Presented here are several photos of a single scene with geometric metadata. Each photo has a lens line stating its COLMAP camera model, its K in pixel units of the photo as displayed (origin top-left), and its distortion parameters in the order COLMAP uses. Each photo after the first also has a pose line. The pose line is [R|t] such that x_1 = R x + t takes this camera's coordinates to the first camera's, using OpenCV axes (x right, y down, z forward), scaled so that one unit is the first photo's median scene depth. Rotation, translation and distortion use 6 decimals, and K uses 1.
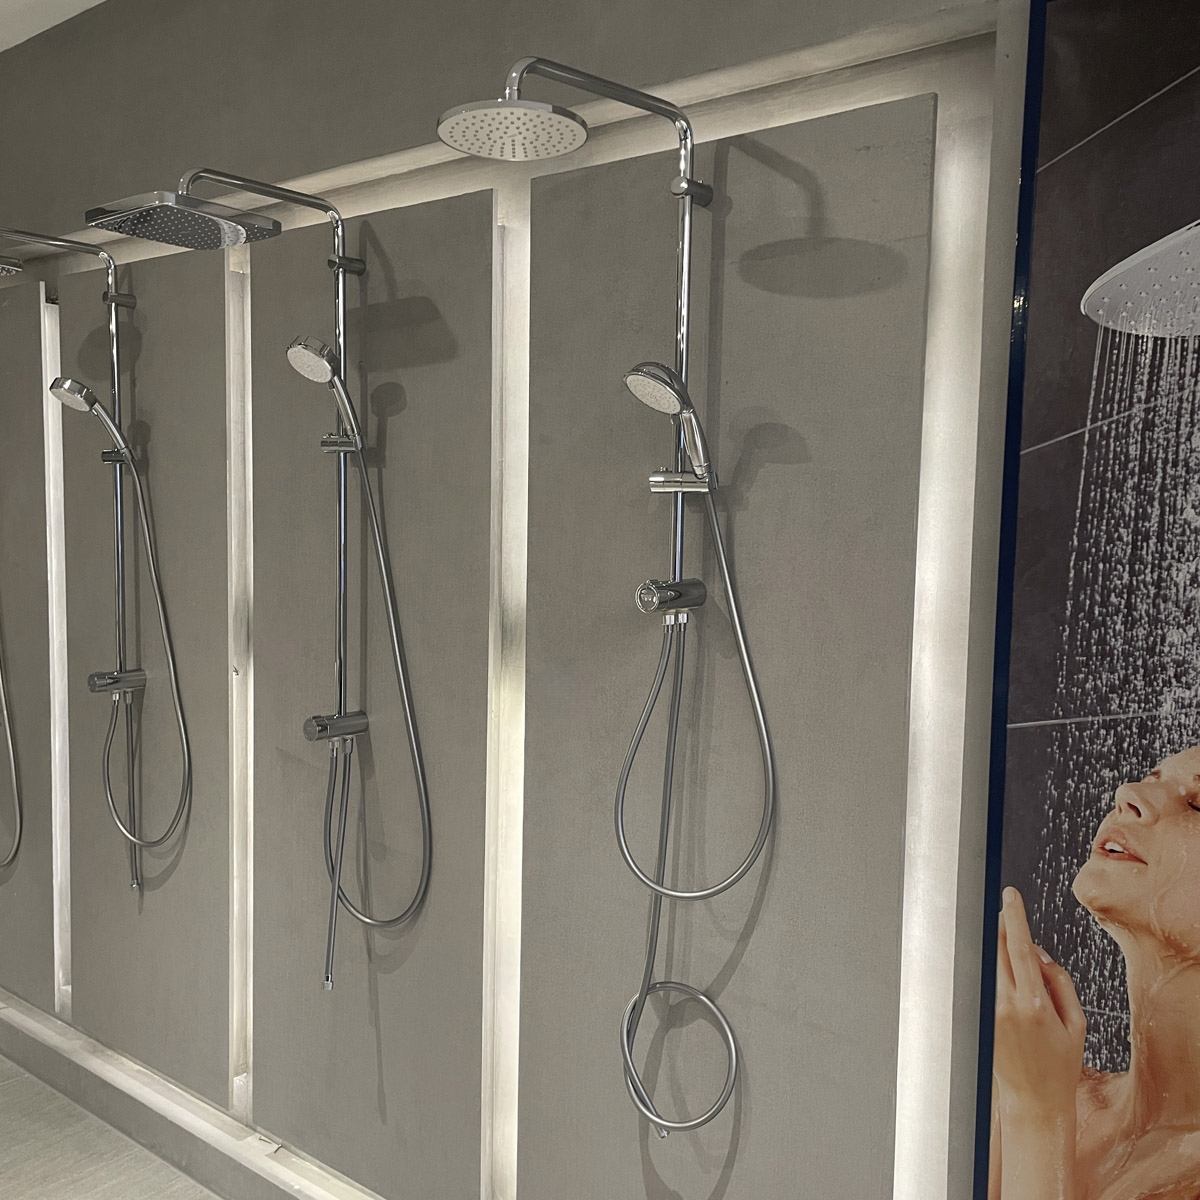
lens RADIAL K [[1212.0, 0, 601.5], [0, 1212.0, 617.2], [0, 0, 1]] dist [0.103317, -0.166621]
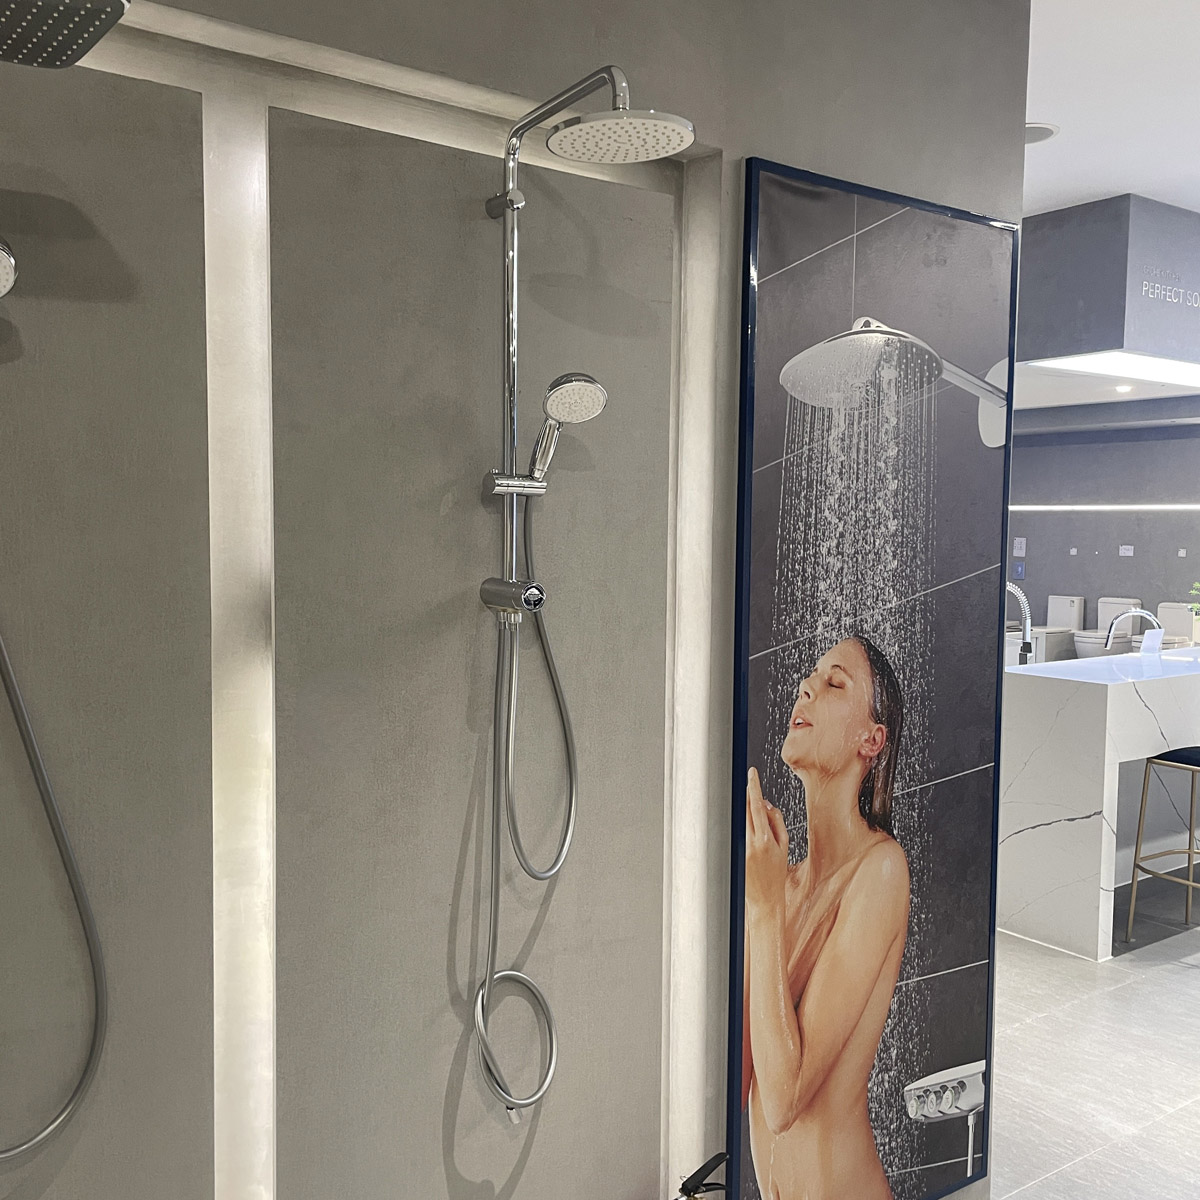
lens RADIAL K [[1212.0, 0, 601.5], [0, 1212.0, 617.2], [0, 0, 1]] dist [0.103317, -0.166621]
pose [[0.237334, -0.092817, 0.966984, -1.101270], [0.082898, 0.993729, 0.075038, -0.083109], [-0.967884, 0.062352, 0.243540, 0.807907]]
